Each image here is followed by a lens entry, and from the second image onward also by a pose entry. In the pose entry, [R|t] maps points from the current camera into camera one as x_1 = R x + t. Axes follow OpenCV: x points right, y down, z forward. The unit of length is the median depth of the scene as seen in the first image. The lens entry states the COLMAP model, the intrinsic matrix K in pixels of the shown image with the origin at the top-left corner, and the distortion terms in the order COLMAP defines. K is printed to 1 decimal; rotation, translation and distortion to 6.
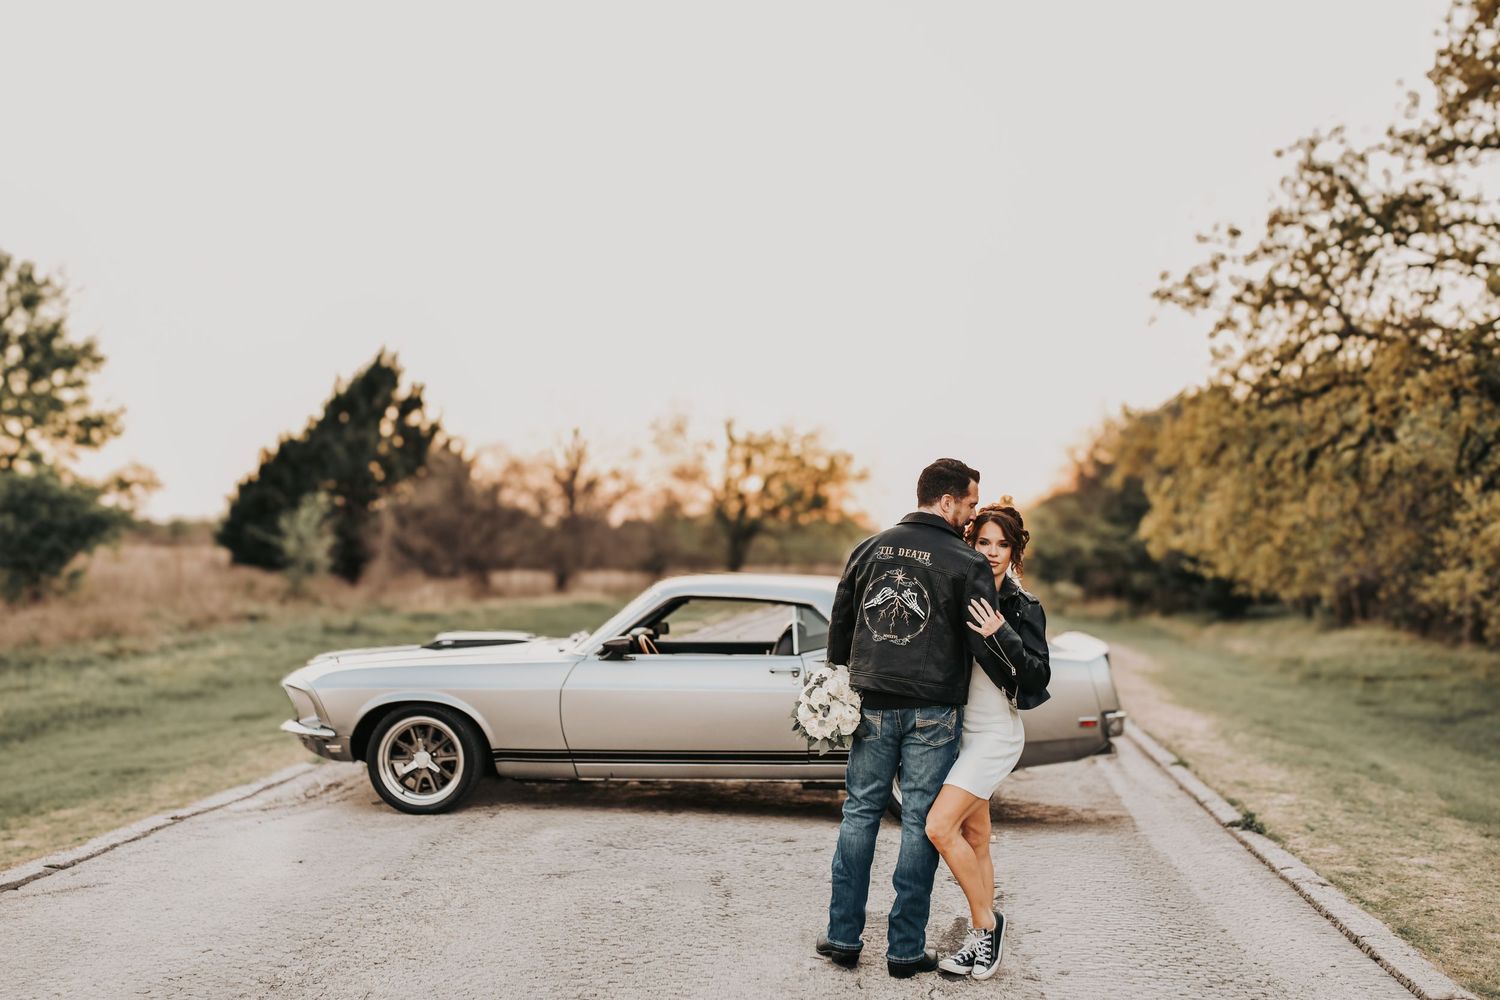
lens RADIAL K [[1516.9, 0, 743.8], [0, 1516.9, 497.8], [0, 0, 1]] dist [-0.047186, 0.000000]
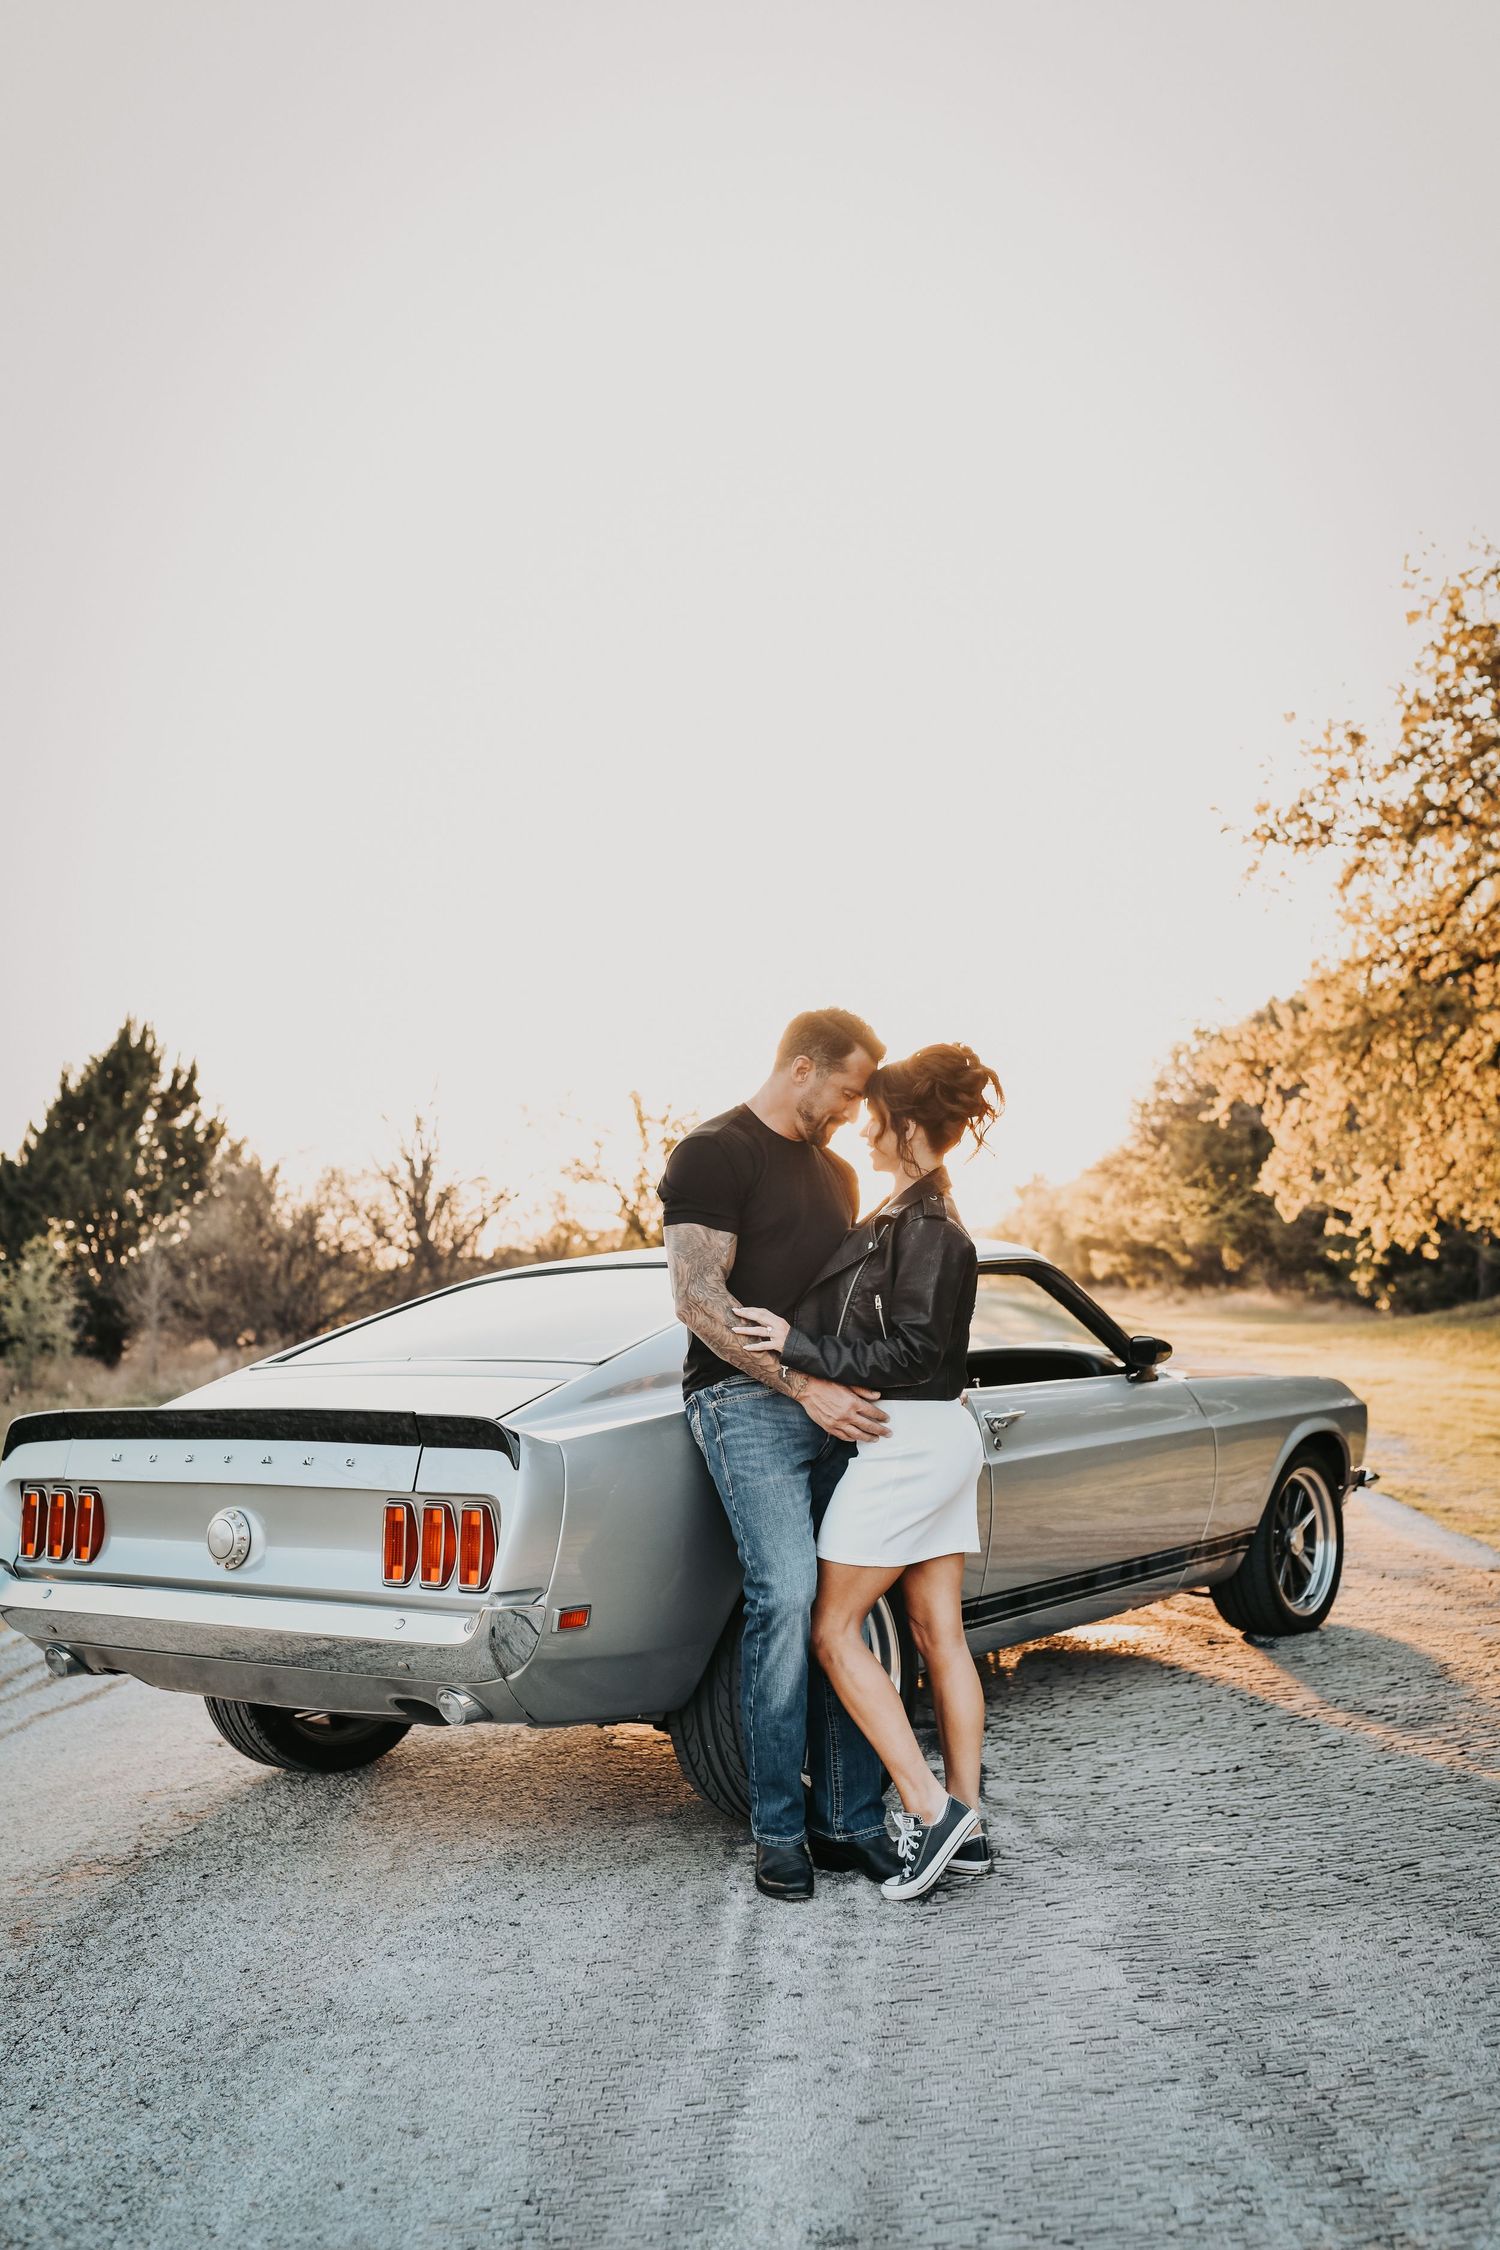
lens RADIAL K [[2144.4, 0, 747.6], [0, 2144.4, 1129.1], [0, 0, 1]] dist [-0.035676, 0.000000]
pose [[0.995703, -0.082868, 0.041337, -0.005691], [0.084262, 0.995891, -0.033195, 0.009690], [-0.038417, 0.036535, 0.998594, 0.035128]]
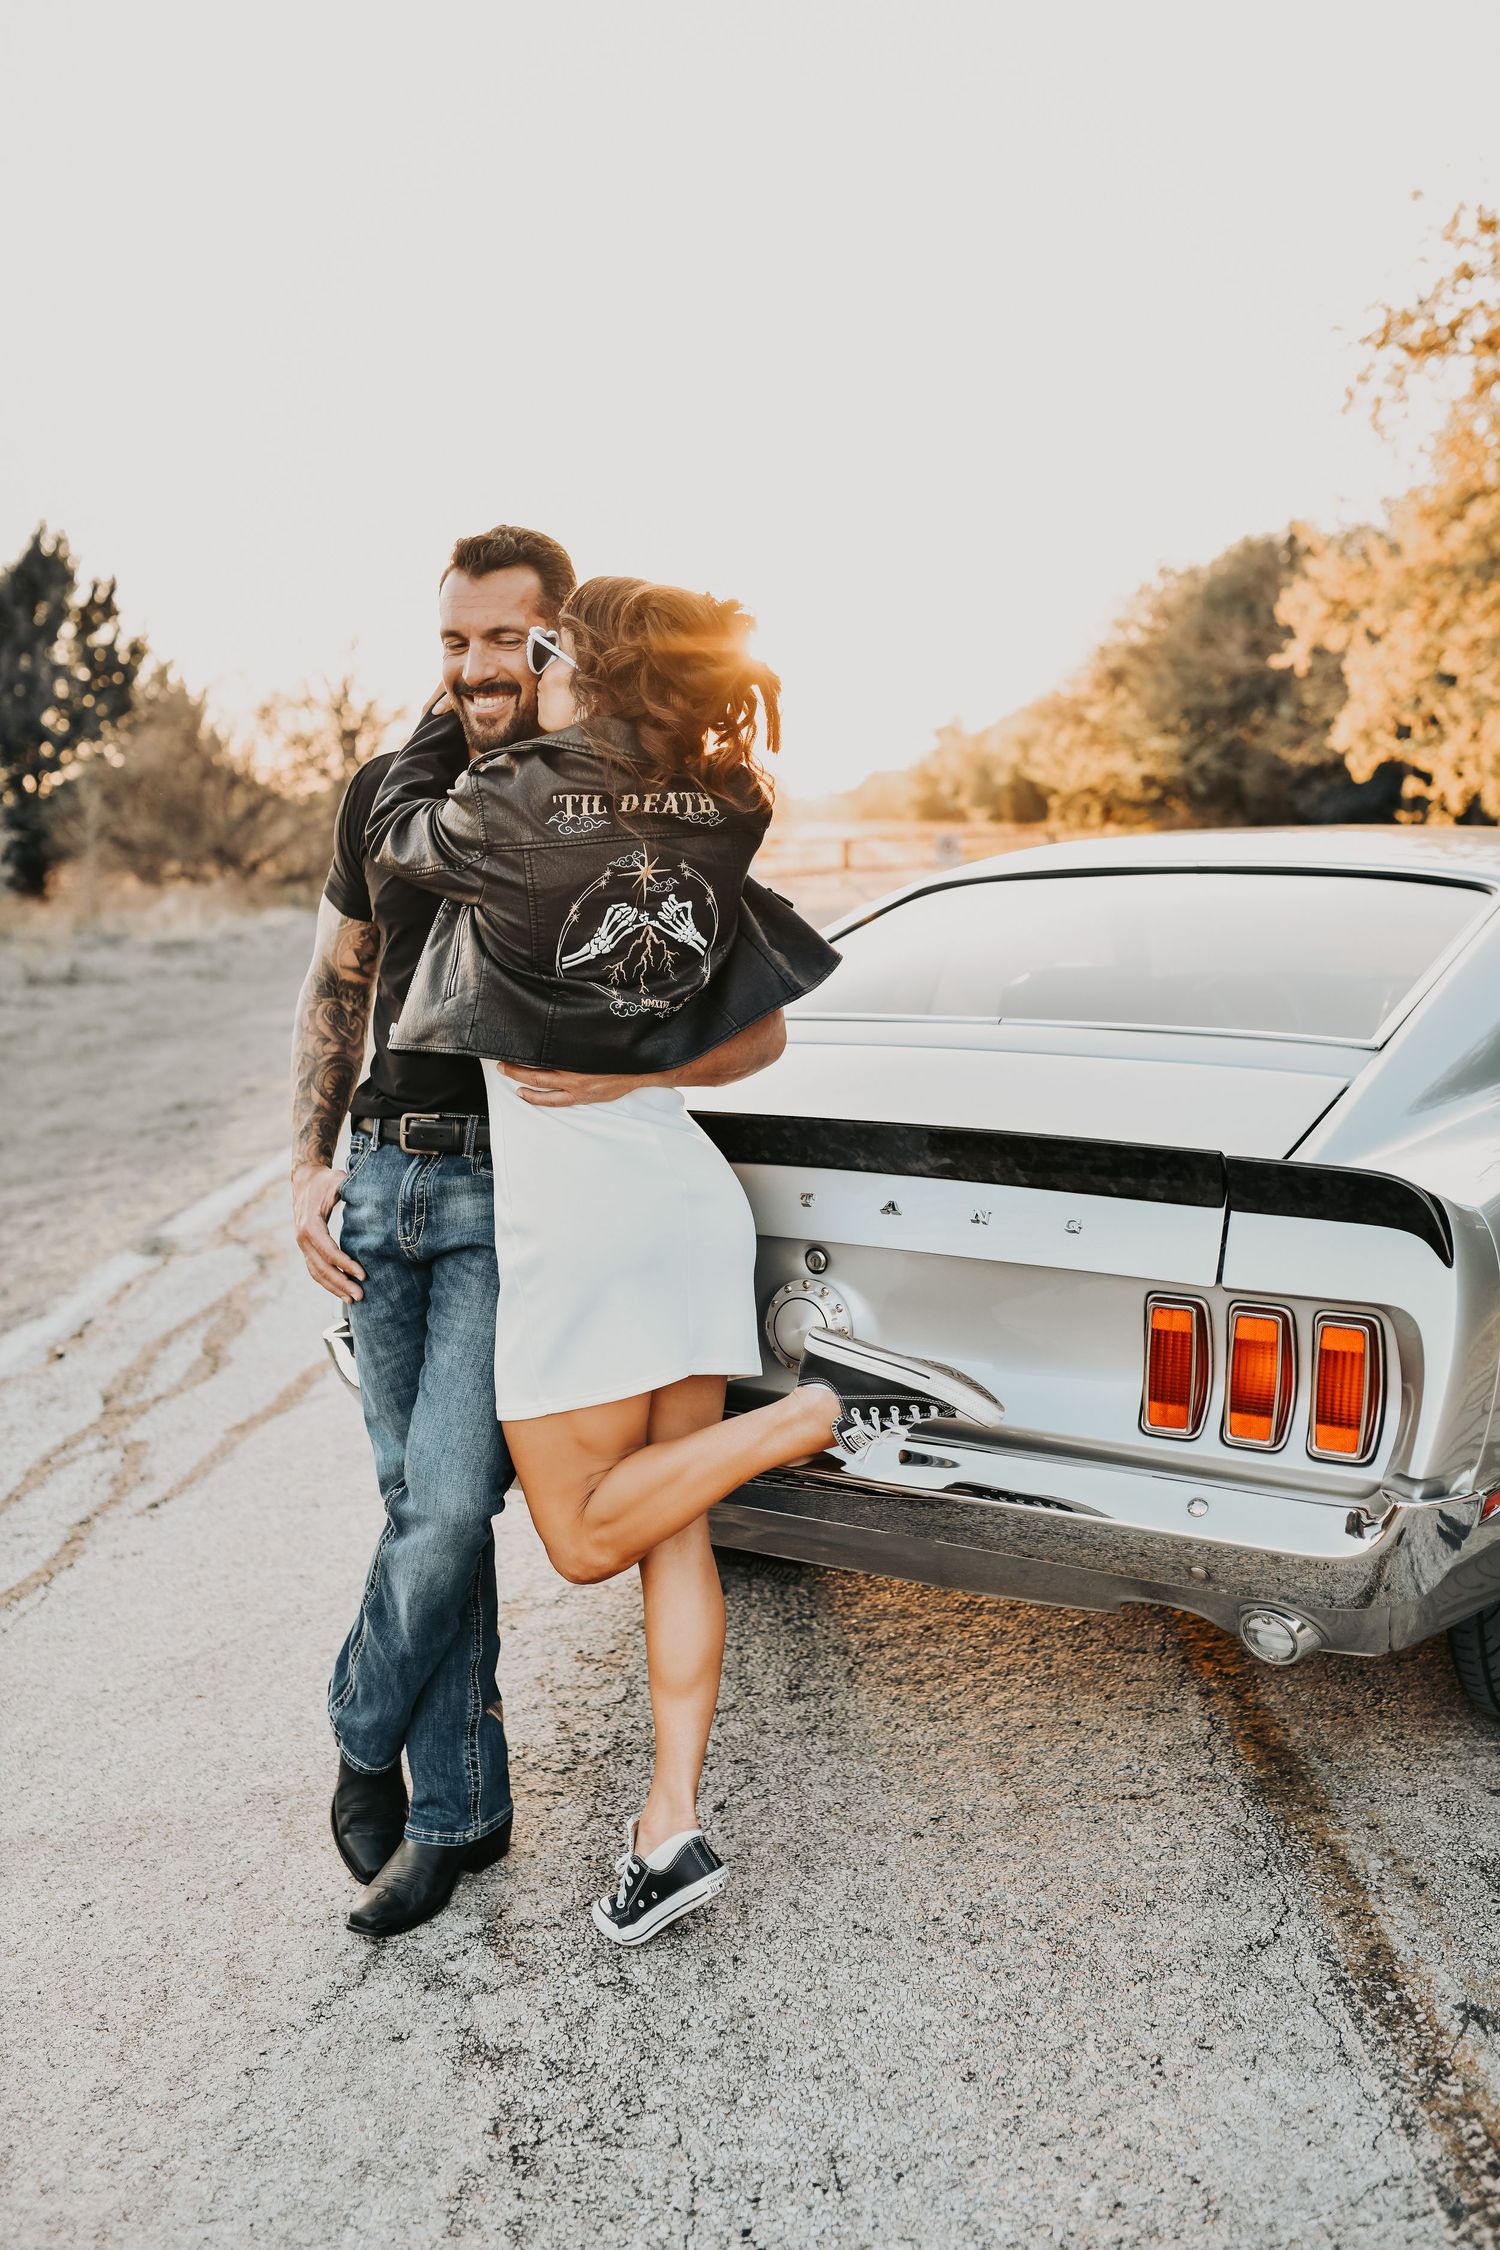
lens RADIAL K [[2144.4, 0, 738.7], [0, 2144.4, 1133.1], [0, 0, 1]] dist [-0.035676, 0.000000]
pose [[0.994841, -0.074349, 0.069012, -0.049743], [0.060450, 0.980828, 0.185261, 0.004405], [-0.081463, -0.180134, 0.980263, 0.102878]]
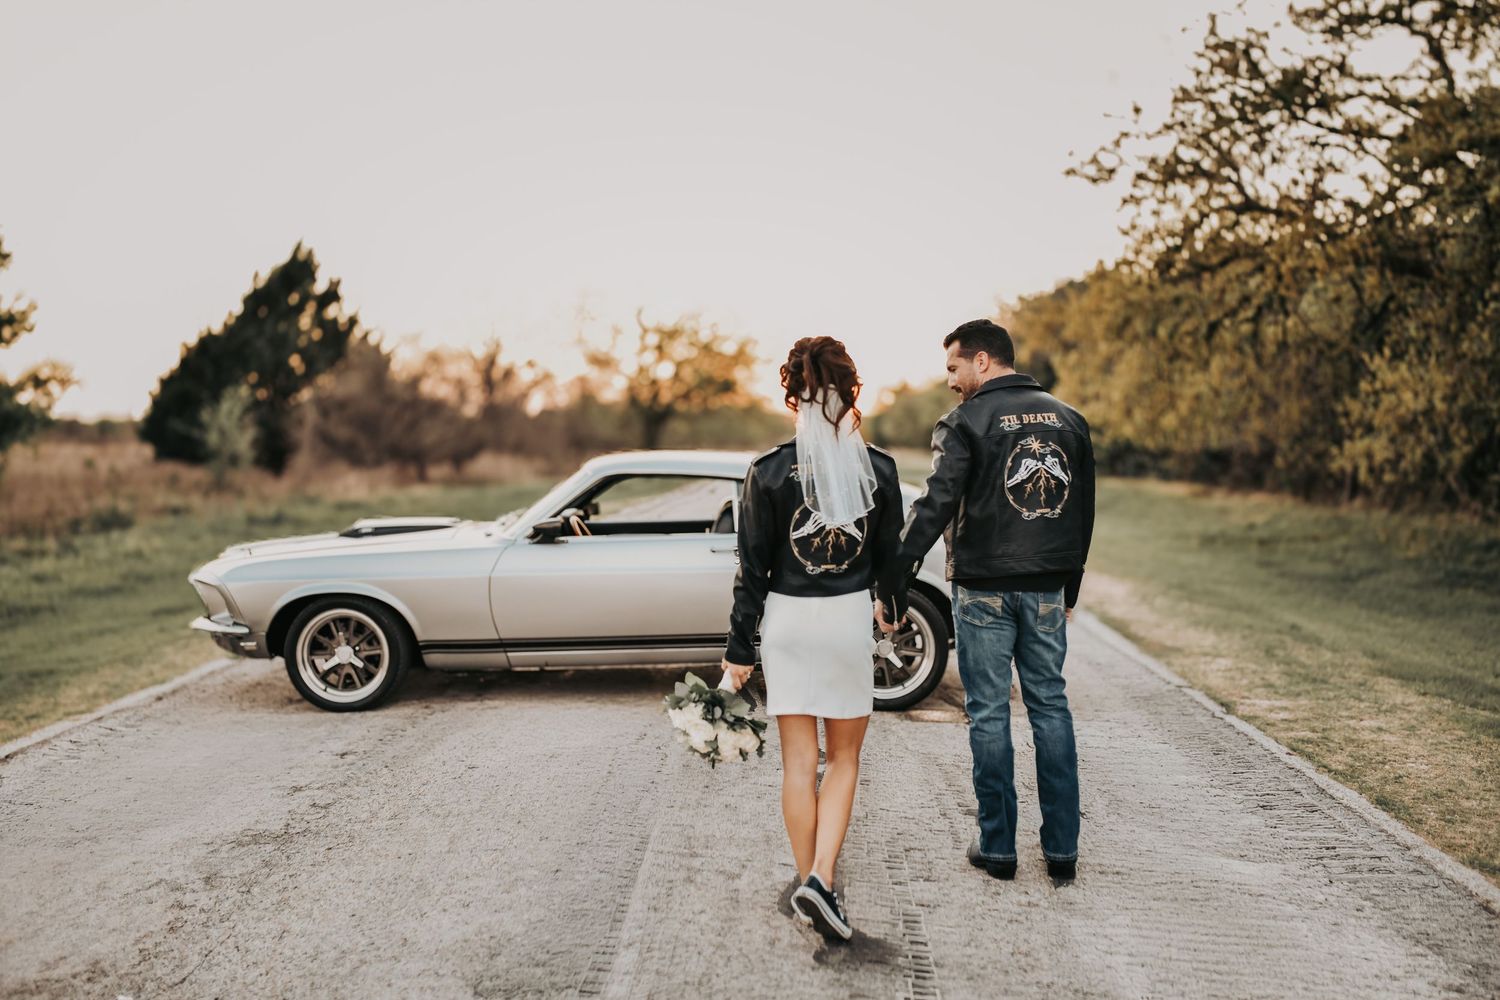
lens RADIAL K [[1429.6, 0, 748.1], [0, 1429.6, 503.6], [0, 0, 1]] dist [-0.035676, 0.000000]
pose [[0.997656, -0.025848, 0.063366, -0.004457], [0.020492, 0.996275, 0.083761, 0.002980], [-0.065295, -0.082266, 0.994469, 0.031399]]
